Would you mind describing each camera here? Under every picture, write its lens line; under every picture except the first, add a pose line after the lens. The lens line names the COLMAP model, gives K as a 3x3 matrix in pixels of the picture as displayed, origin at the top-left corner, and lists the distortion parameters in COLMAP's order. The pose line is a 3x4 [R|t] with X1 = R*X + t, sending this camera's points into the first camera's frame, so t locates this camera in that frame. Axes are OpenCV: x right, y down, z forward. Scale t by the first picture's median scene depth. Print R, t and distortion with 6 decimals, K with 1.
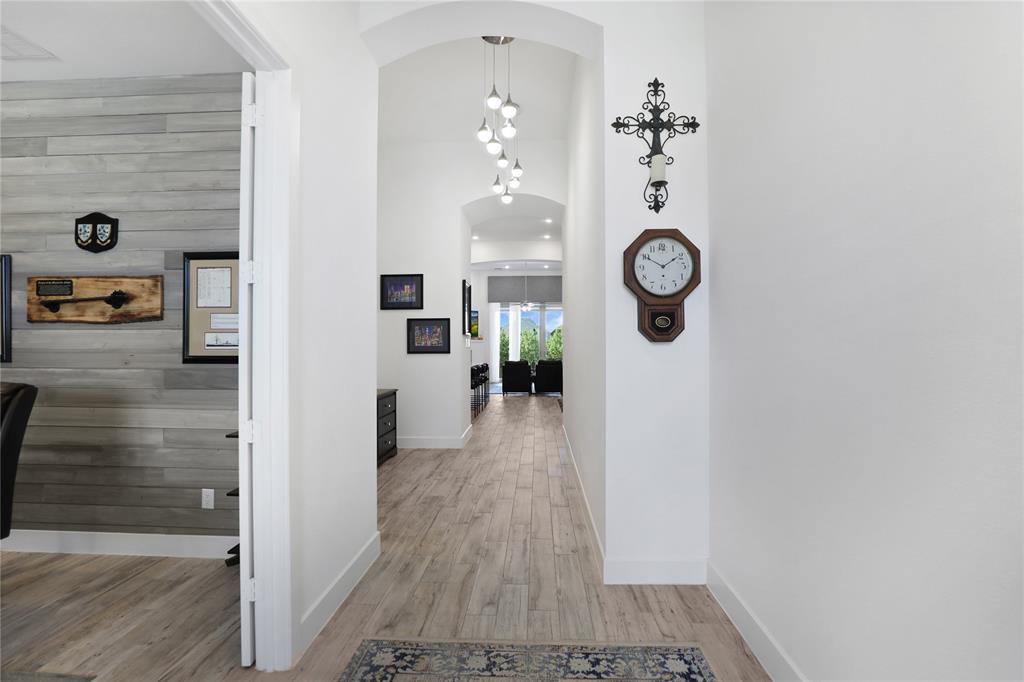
lens RADIAL K [[478.5, 0, 510.7], [0, 478.5, 341.8], [0, 0, 1]] dist [-0.017929, -0.000169]
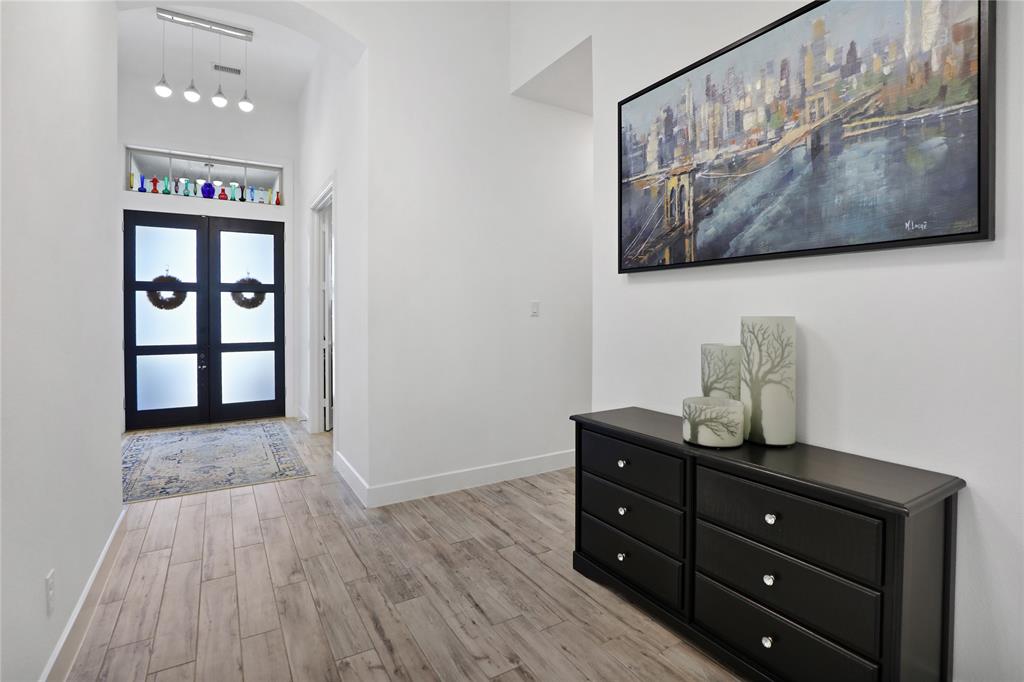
lens RADIAL K [[478.5, 0, 511.4], [0, 478.5, 332.1], [0, 0, 1]] dist [-0.017929, -0.000169]
pose [[-0.822204, 0.024818, -0.568651, 0.053460], [0.009672, 0.999514, 0.029638, 0.014860], [0.569110, 0.018868, -0.822045, 1.825179]]
